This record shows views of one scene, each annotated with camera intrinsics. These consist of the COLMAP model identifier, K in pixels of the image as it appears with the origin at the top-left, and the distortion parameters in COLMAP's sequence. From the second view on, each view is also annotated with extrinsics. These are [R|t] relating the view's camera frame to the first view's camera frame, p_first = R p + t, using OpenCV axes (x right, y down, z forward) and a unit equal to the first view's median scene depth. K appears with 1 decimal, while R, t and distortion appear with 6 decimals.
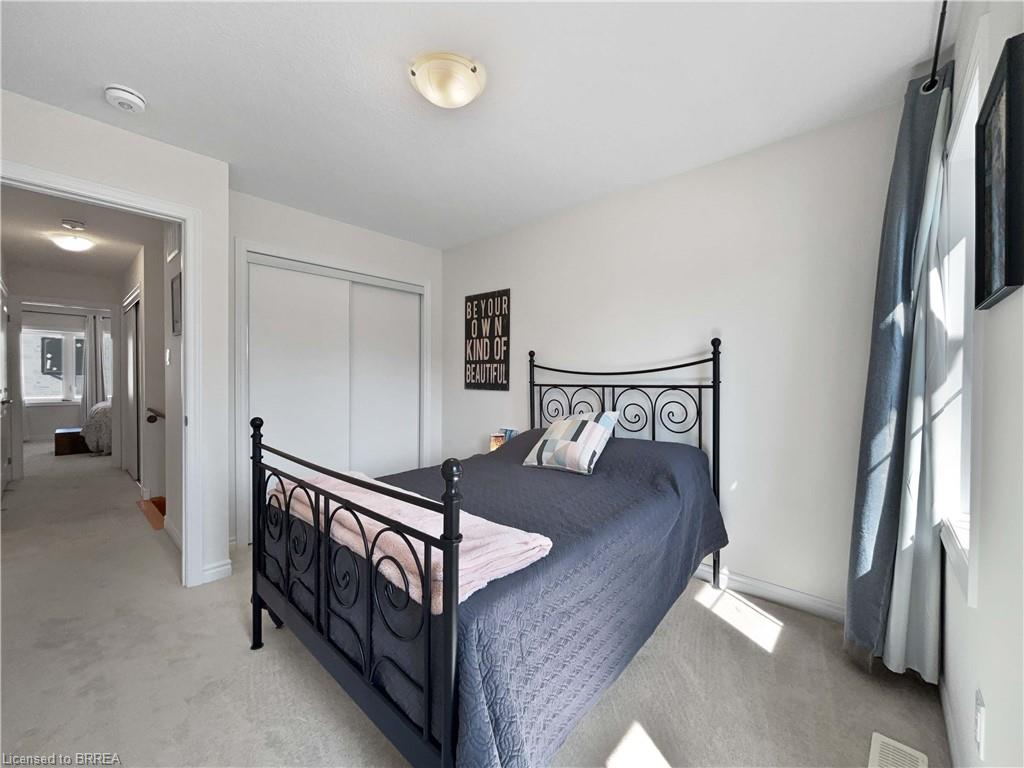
lens RADIAL K [[415.5, 0, 510.1], [0, 415.5, 382.7], [0, 0, 1]] dist [0.010412, -0.002284]
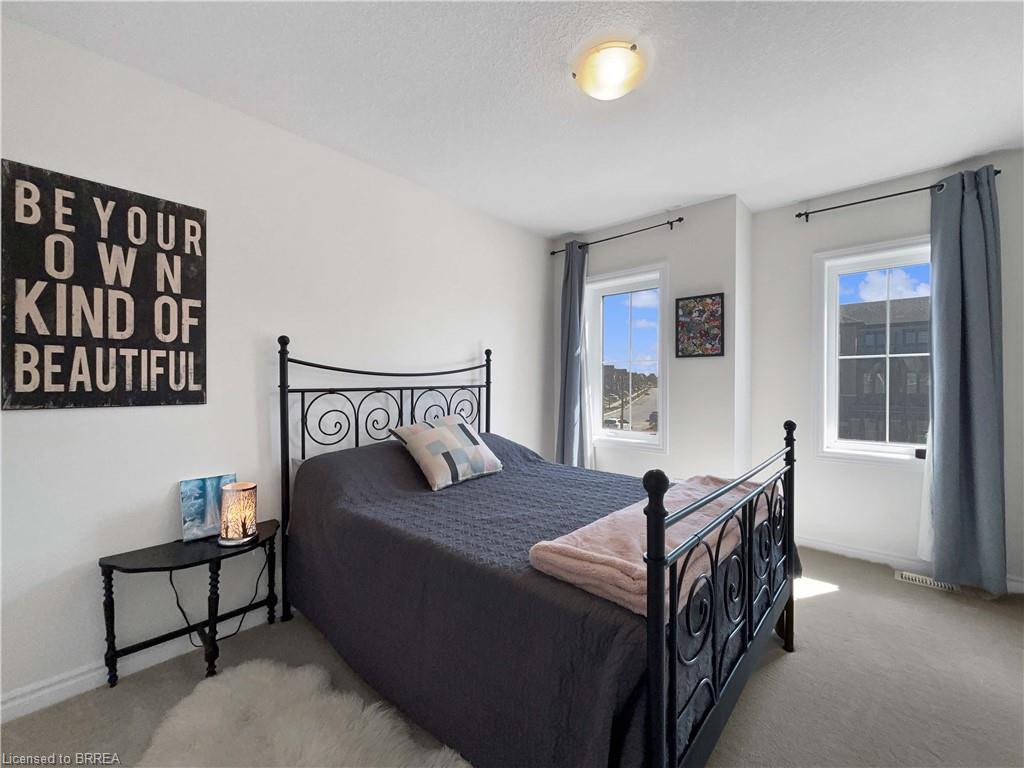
lens RADIAL K [[415.5, 0, 509.5], [0, 415.5, 382.6], [0, 0, 1]] dist [0.010412, -0.002284]
pose [[-0.013635, -0.002097, 0.999905, -0.531442], [0.018129, 0.999833, 0.002344, -0.001850], [-0.999743, 0.018159, -0.013595, 0.615601]]
